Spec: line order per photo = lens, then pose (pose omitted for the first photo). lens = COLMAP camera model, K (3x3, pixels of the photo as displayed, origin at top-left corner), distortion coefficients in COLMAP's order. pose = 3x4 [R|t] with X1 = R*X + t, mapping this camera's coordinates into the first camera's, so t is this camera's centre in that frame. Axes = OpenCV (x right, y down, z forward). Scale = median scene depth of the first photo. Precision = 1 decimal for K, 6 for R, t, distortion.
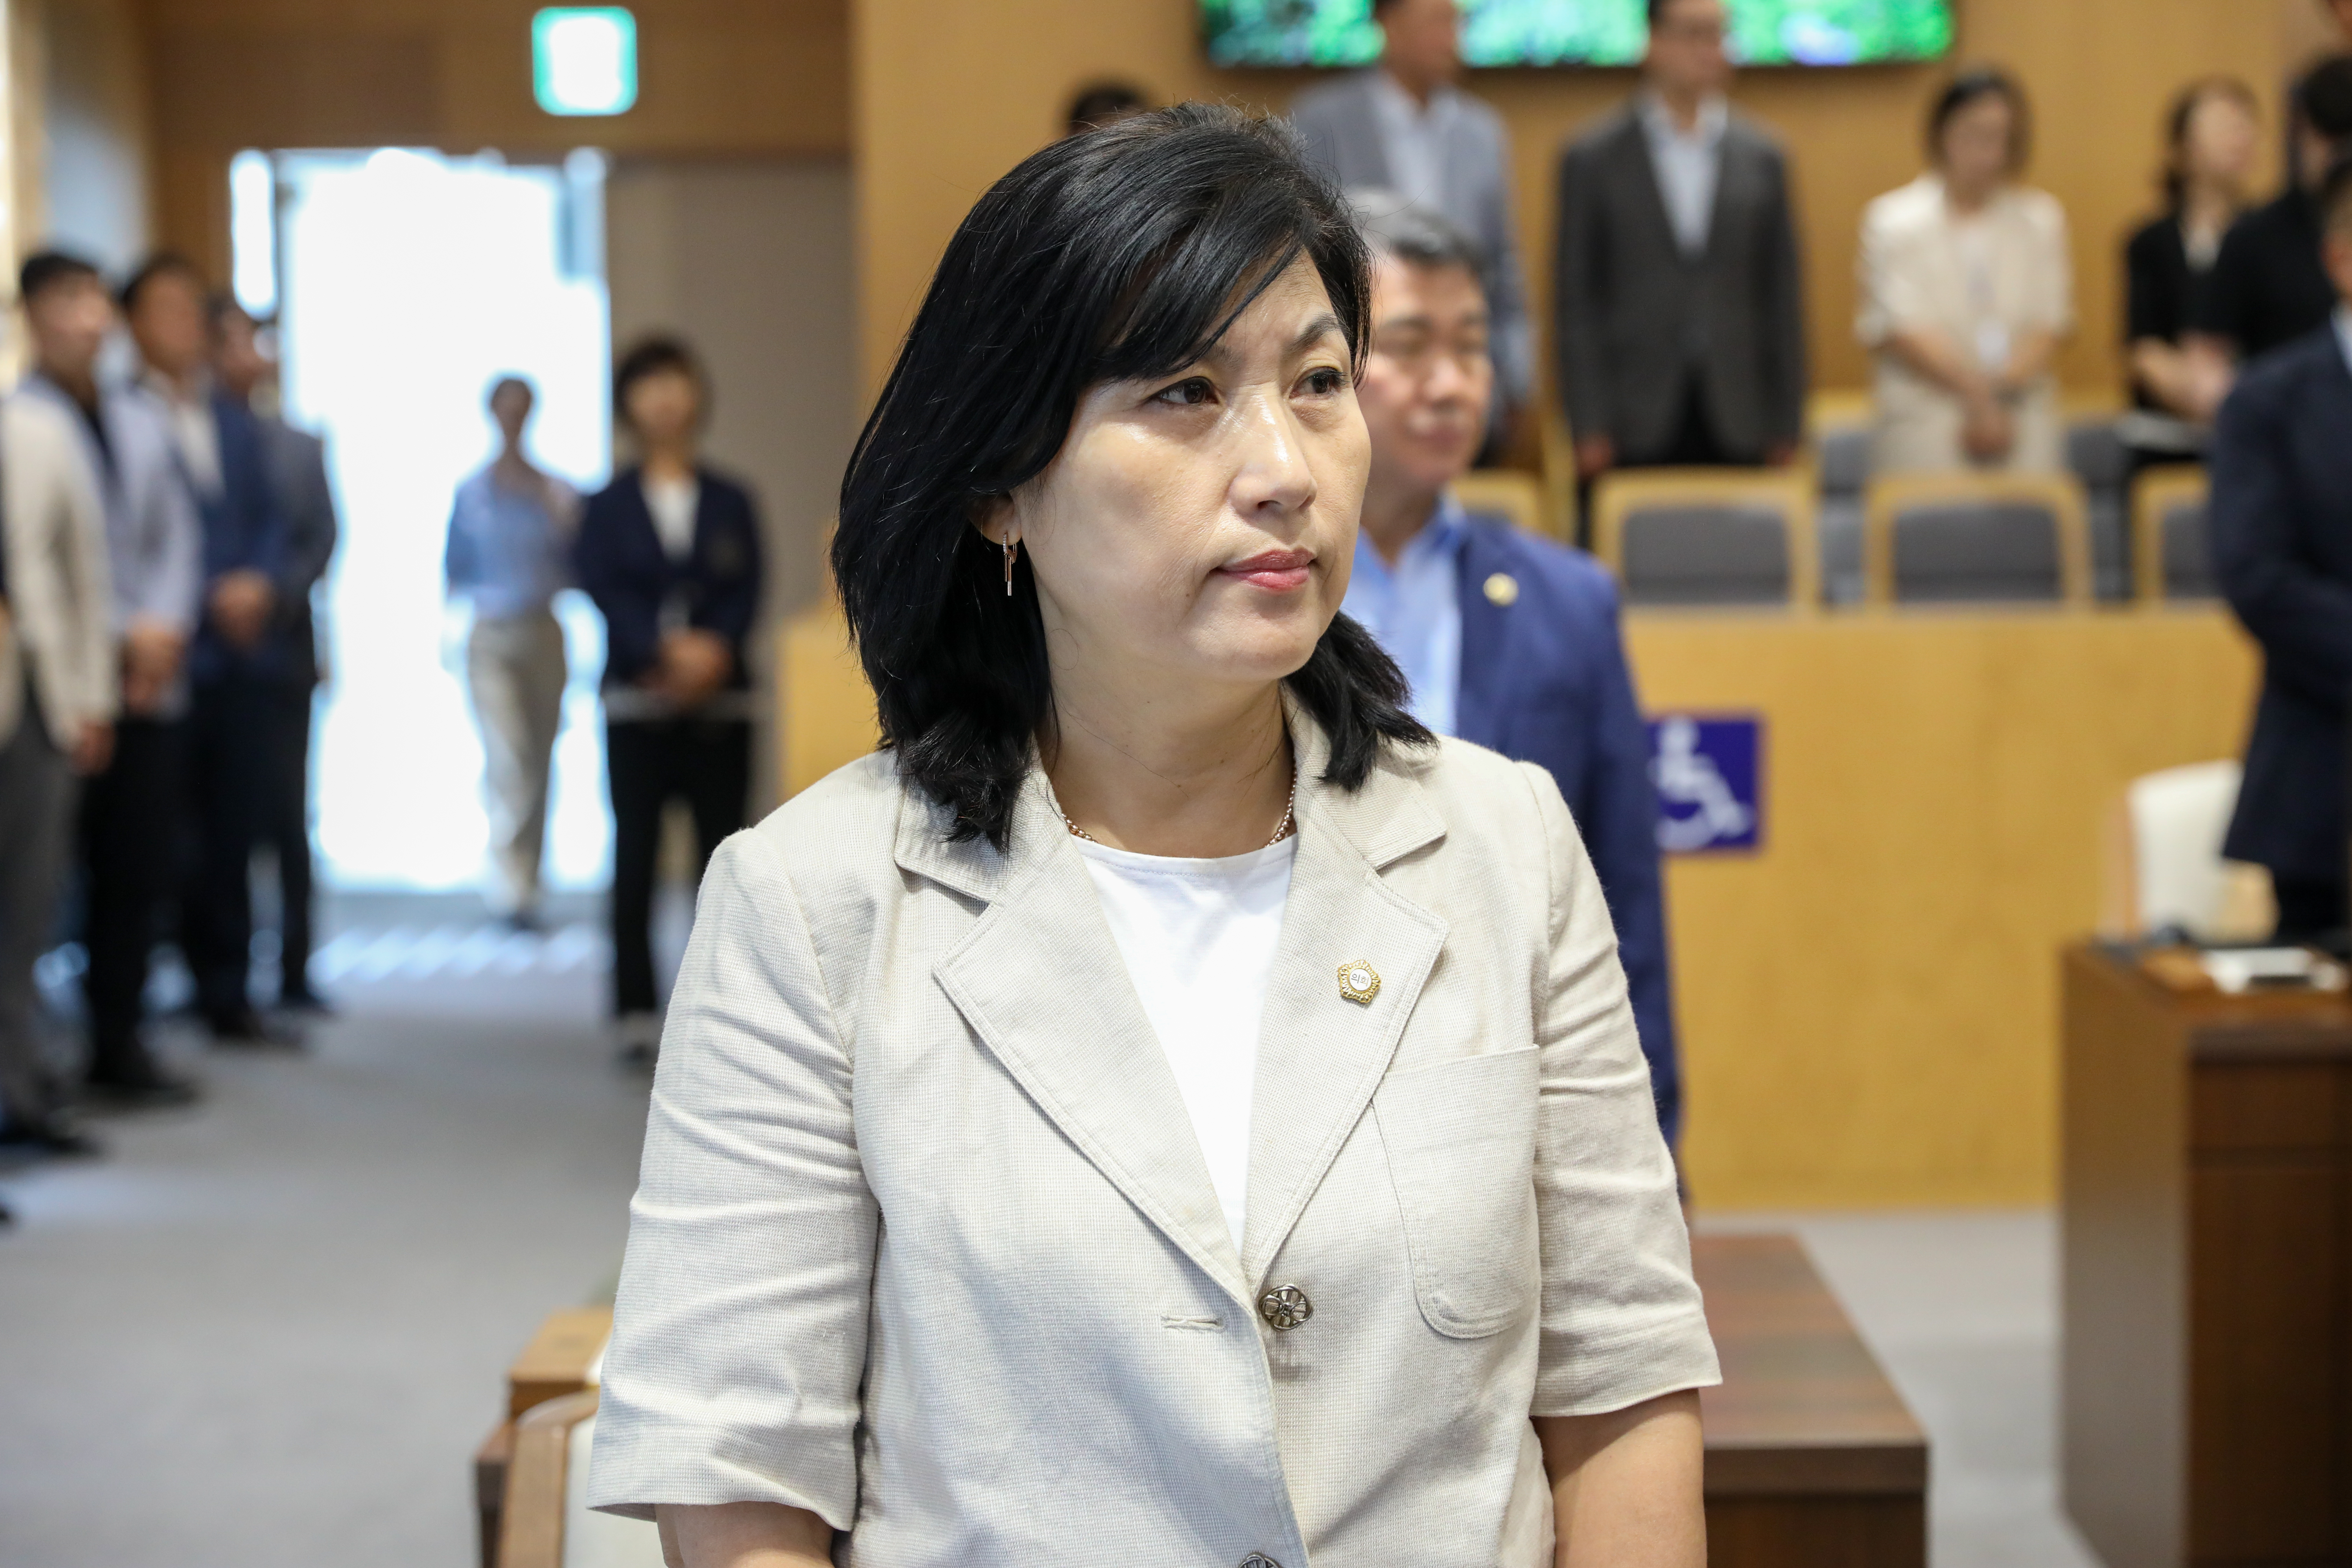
lens RADIAL K [[4459.2, 0, 1213.5], [0, 4459.2, 778.5], [0, 0, 1]] dist [-0.011400, -0.014694]
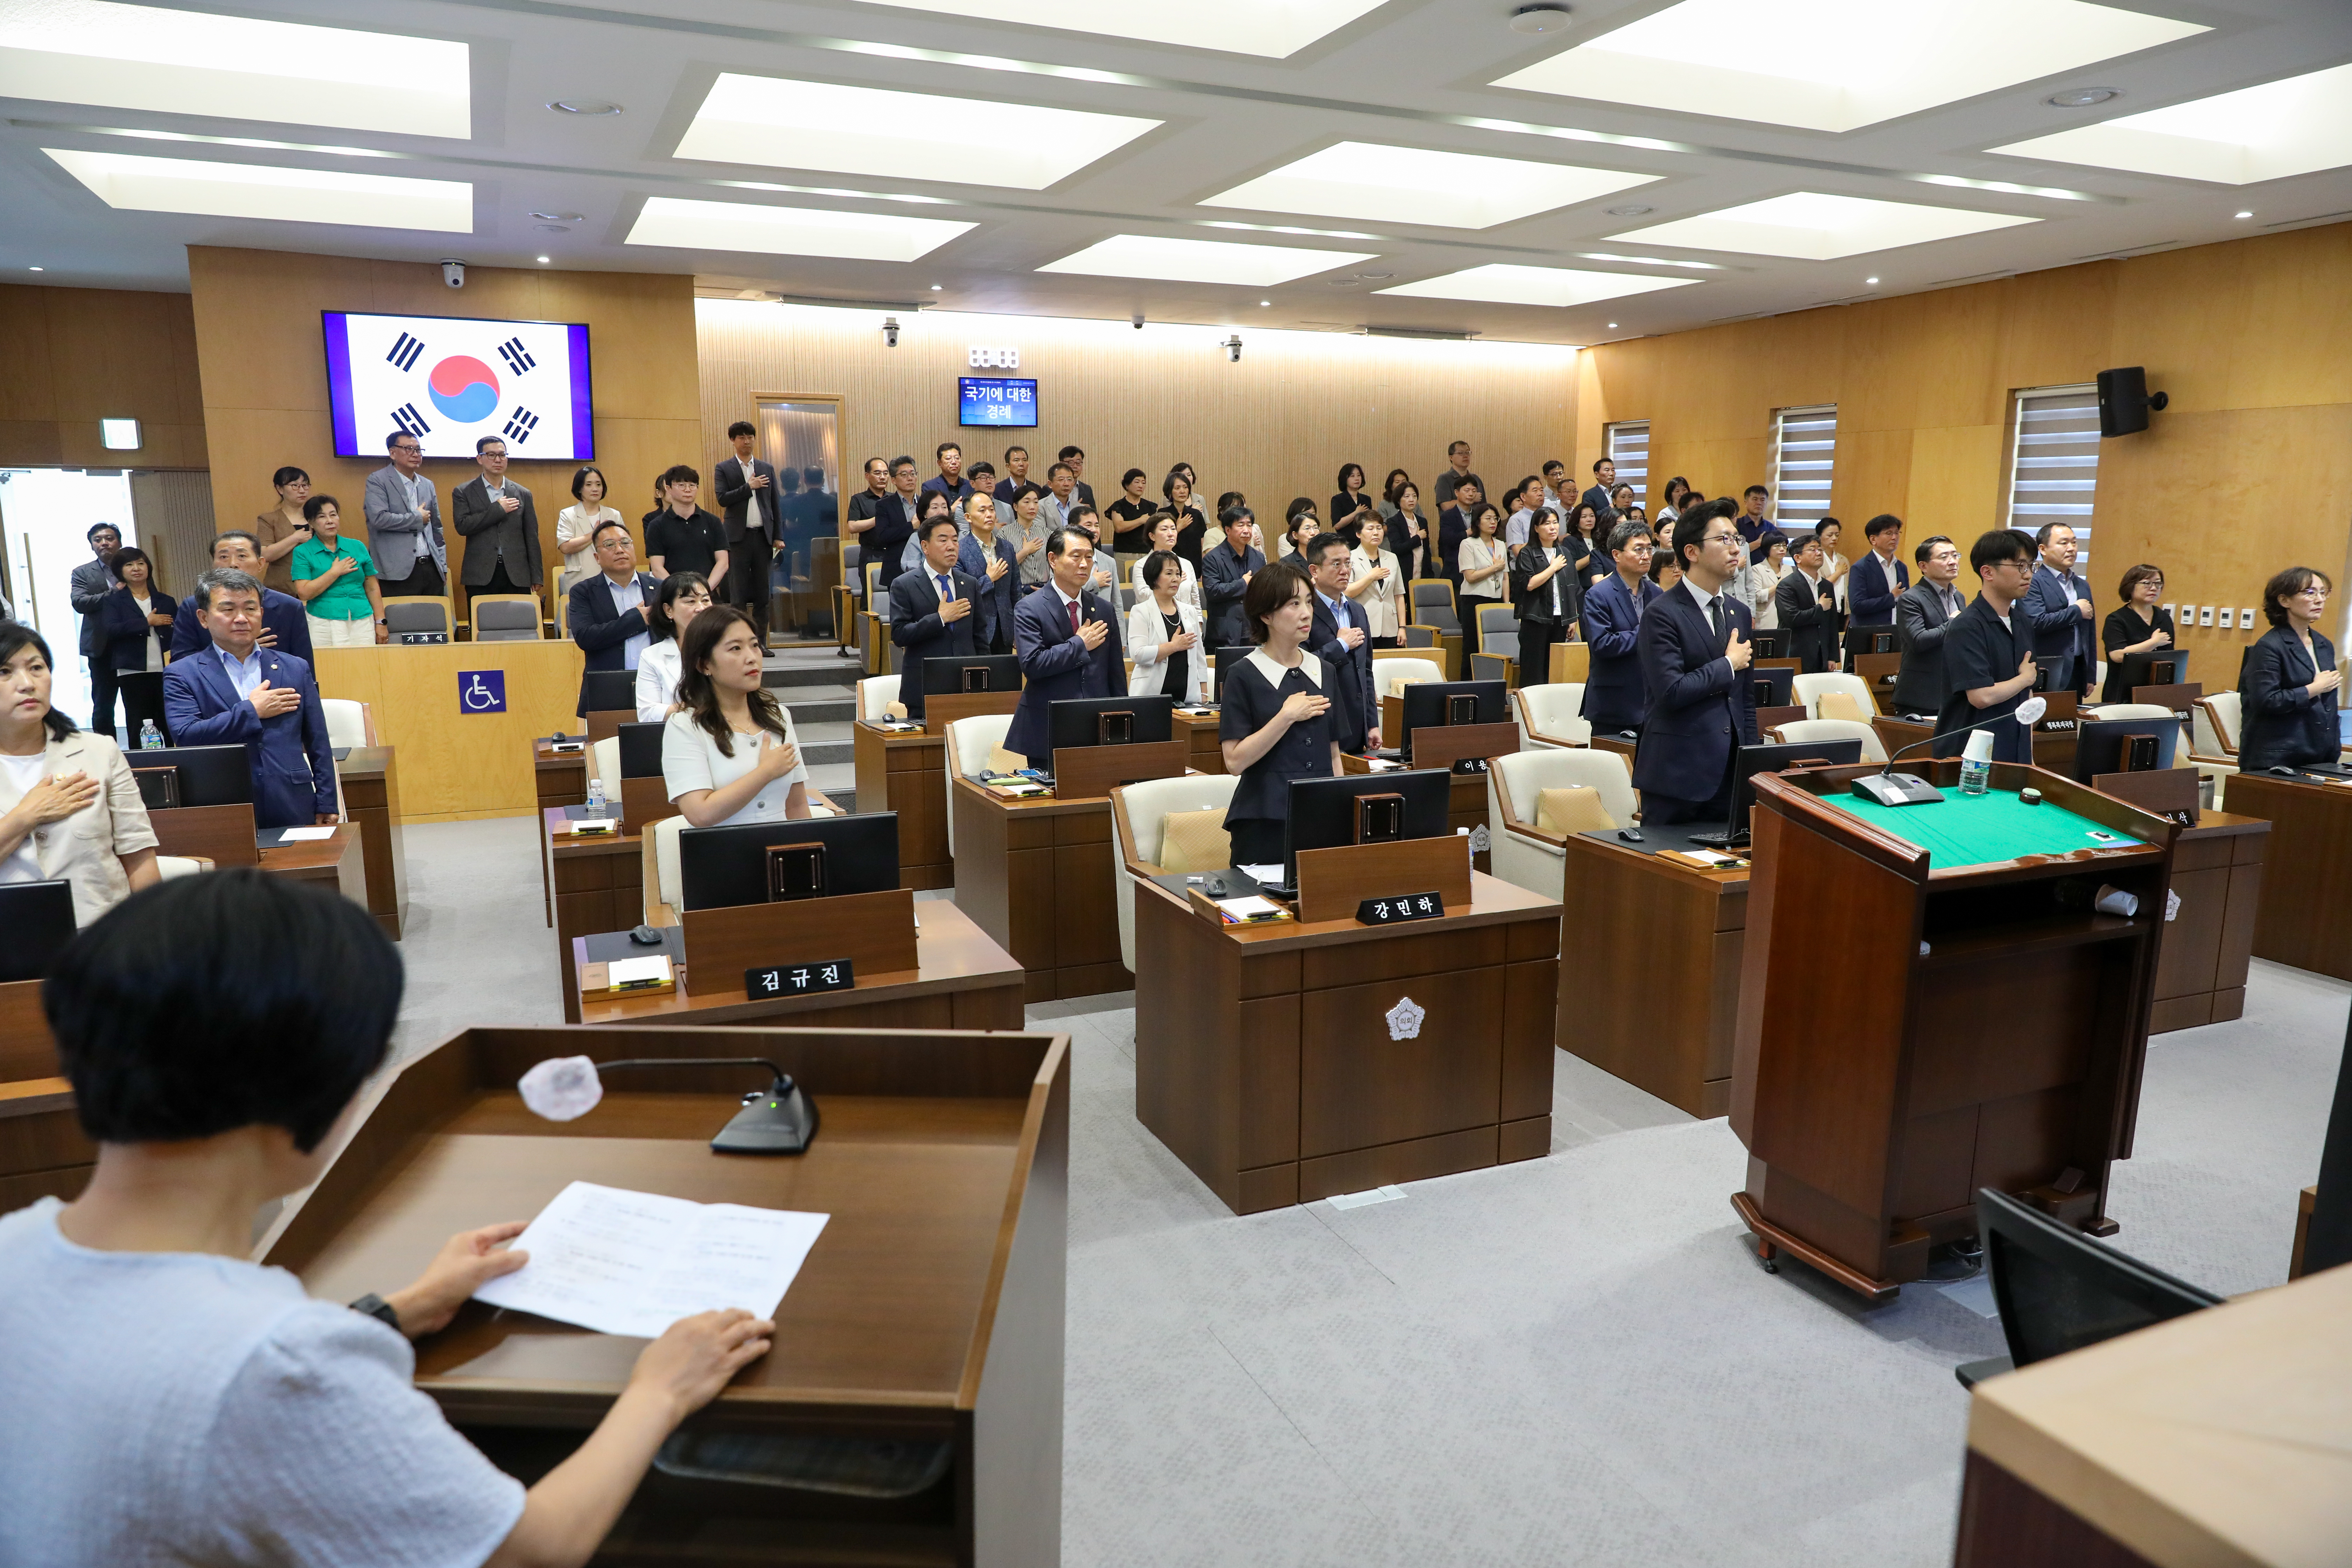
lens RADIAL K [[1558.1, 0, 1176.0], [0, 1558.1, 784.0], [0, 0, 1]] dist [-0.021845, 0.002909]
pose [[0.914785, -0.062775, 0.399034, 0.106630], [0.030559, 0.995775, 0.086596, -0.013530], [-0.402784, -0.067023, 0.912838, -0.256087]]
